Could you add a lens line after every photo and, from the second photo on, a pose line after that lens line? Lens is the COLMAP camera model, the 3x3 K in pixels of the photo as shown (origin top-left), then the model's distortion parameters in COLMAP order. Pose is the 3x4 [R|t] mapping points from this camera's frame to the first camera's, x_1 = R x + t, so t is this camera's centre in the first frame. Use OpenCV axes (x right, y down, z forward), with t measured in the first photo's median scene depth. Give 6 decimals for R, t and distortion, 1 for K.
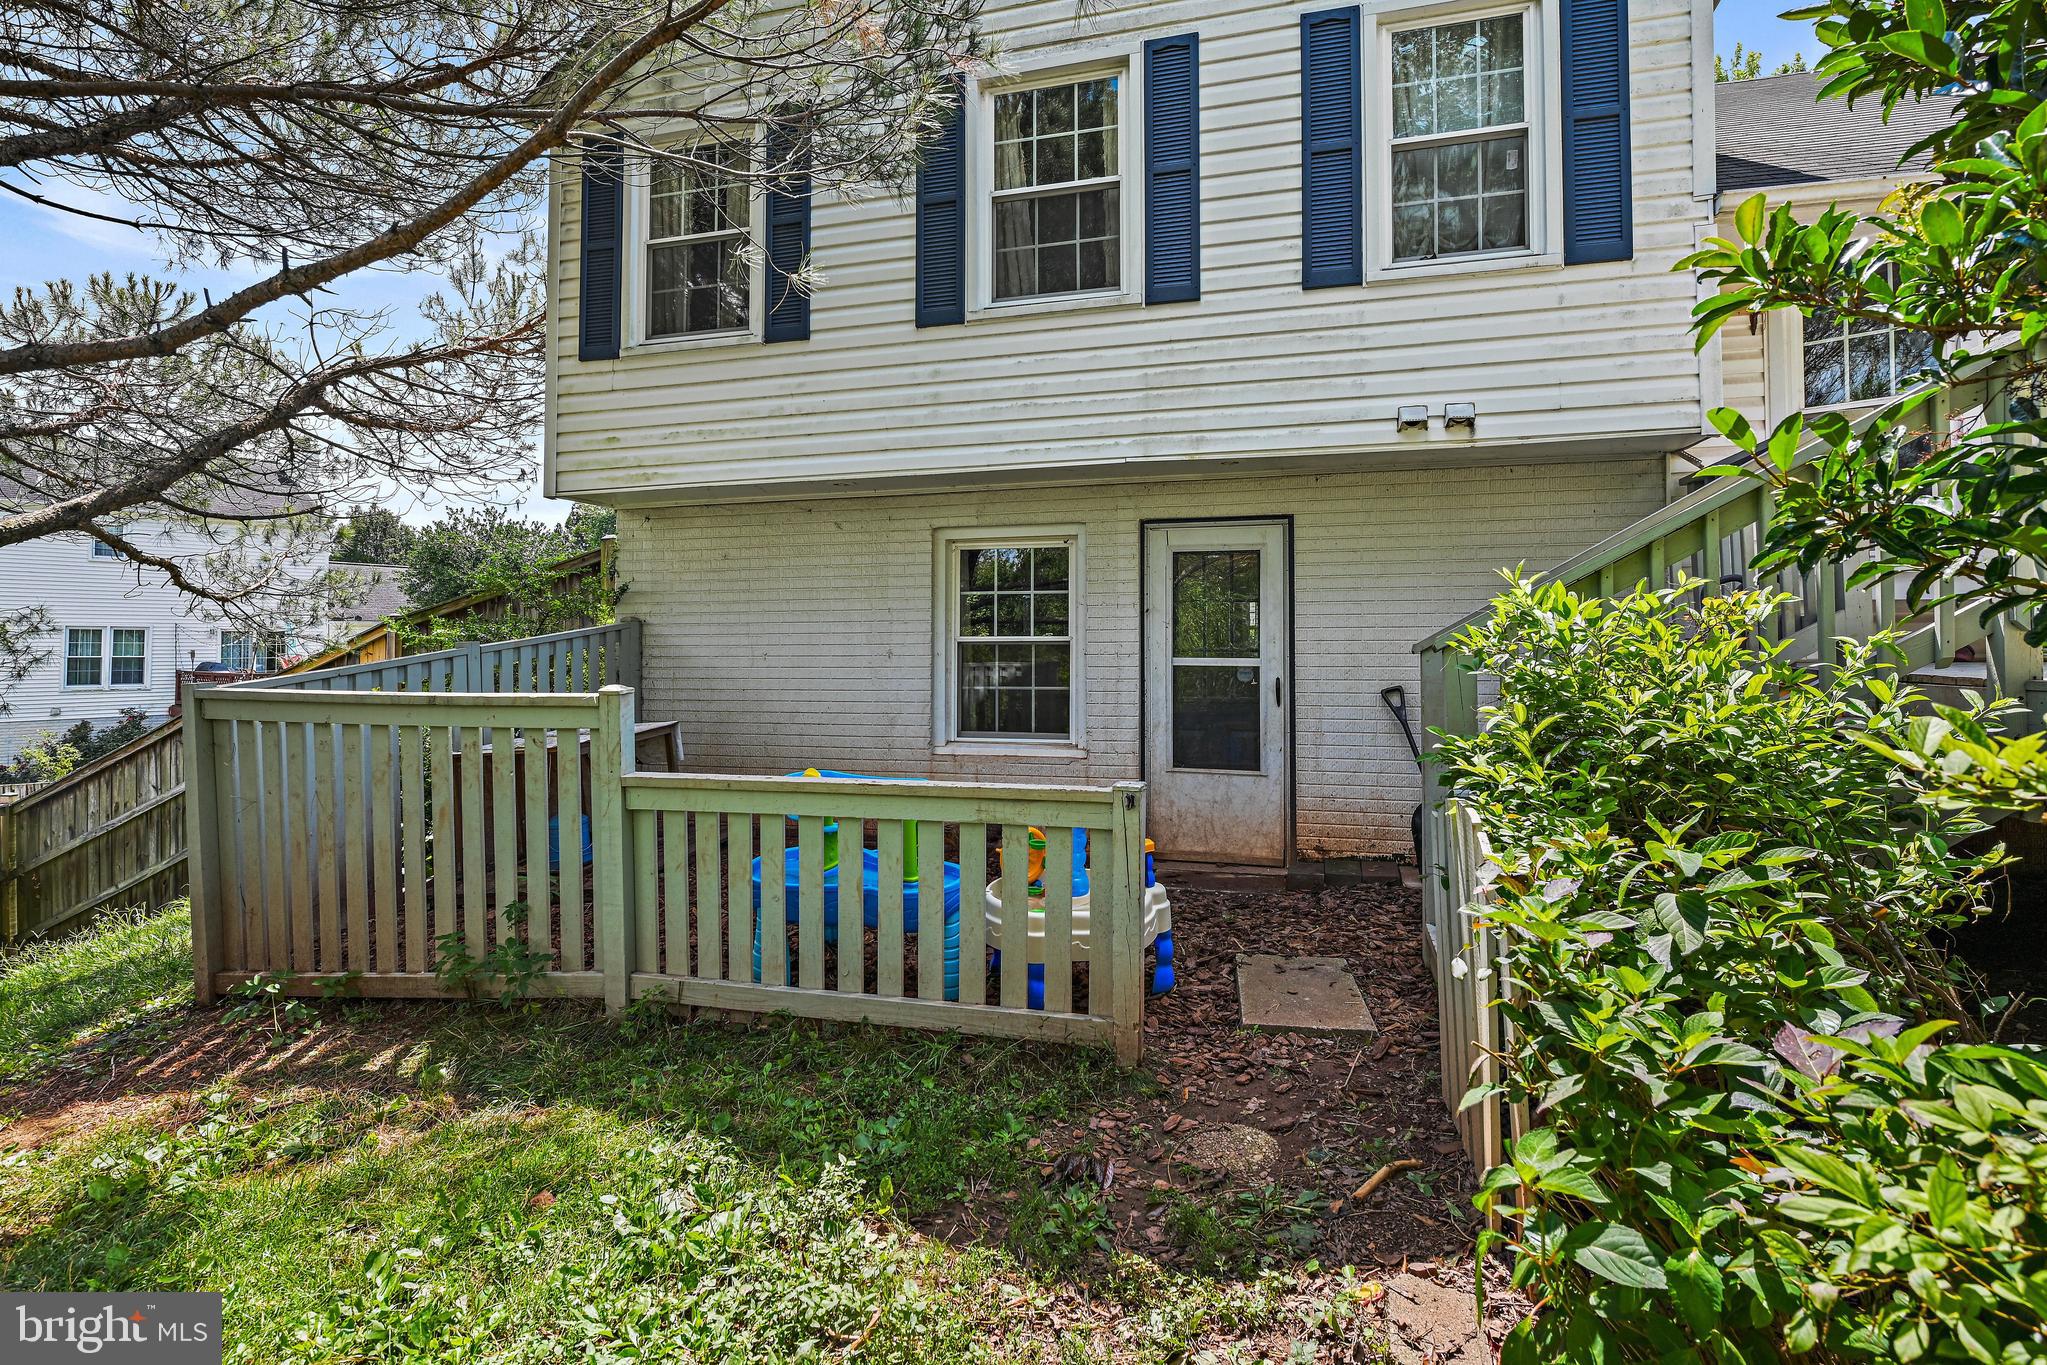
lens RADIAL K [[1031.3, 0, 1021.3], [0, 1031.3, 654.1], [0, 0, 1]] dist [-0.015385, -0.000193]
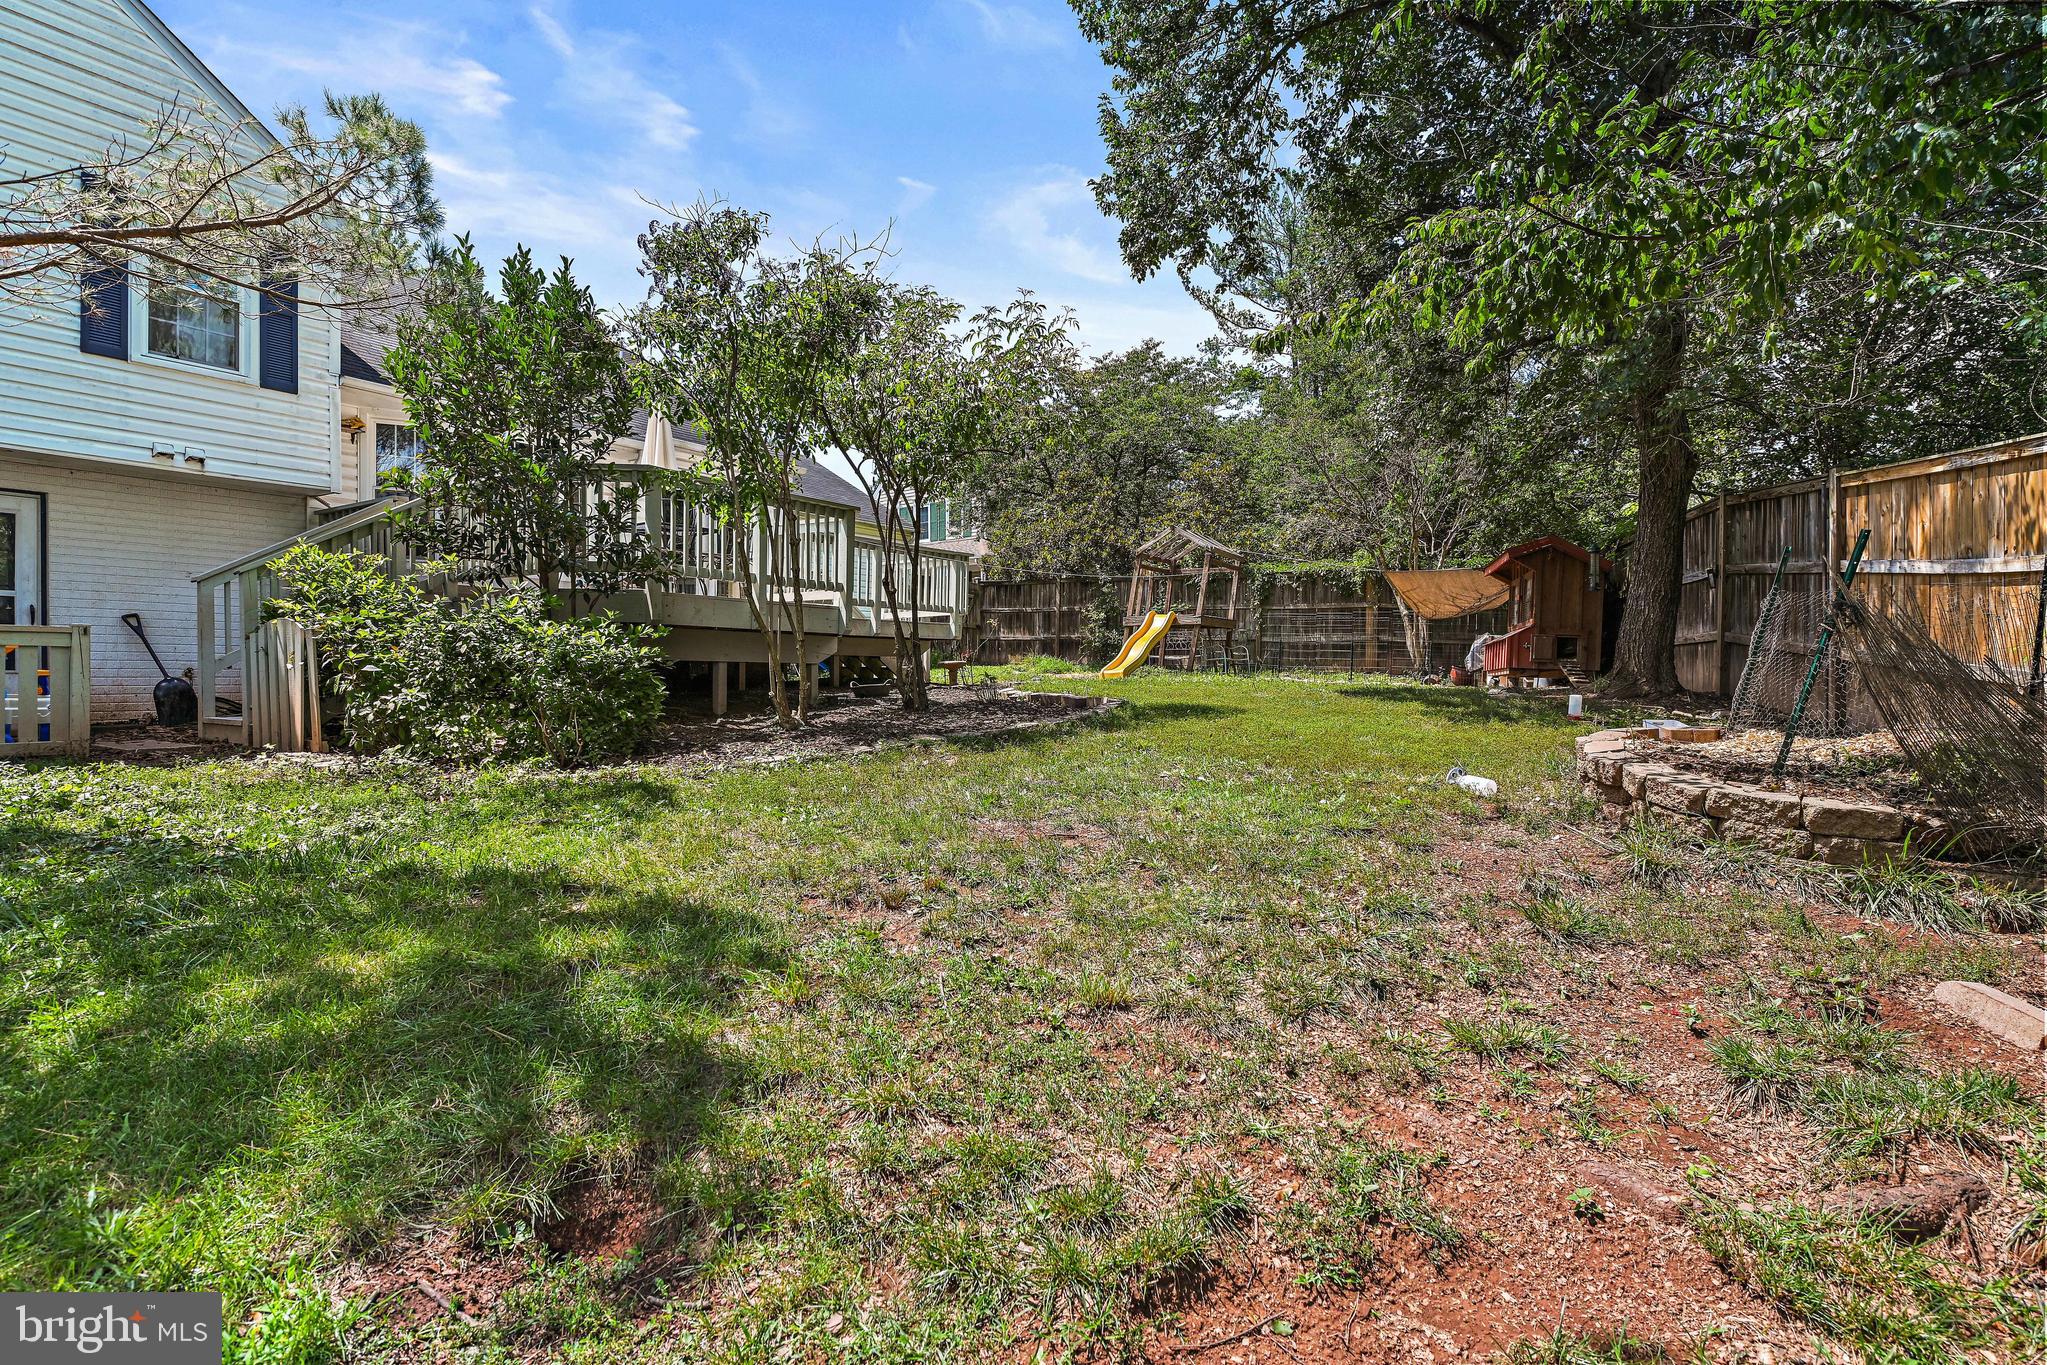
lens RADIAL K [[1031.3, 0, 1021.3], [0, 1031.3, 654.1], [0, 0, 1]] dist [-0.015385, -0.000193]
pose [[0.314197, 0.024806, 0.949034, -0.762229], [-0.000338, 0.999661, -0.026017, 0.147993], [-0.949358, 0.007854, 0.314099, -0.865459]]
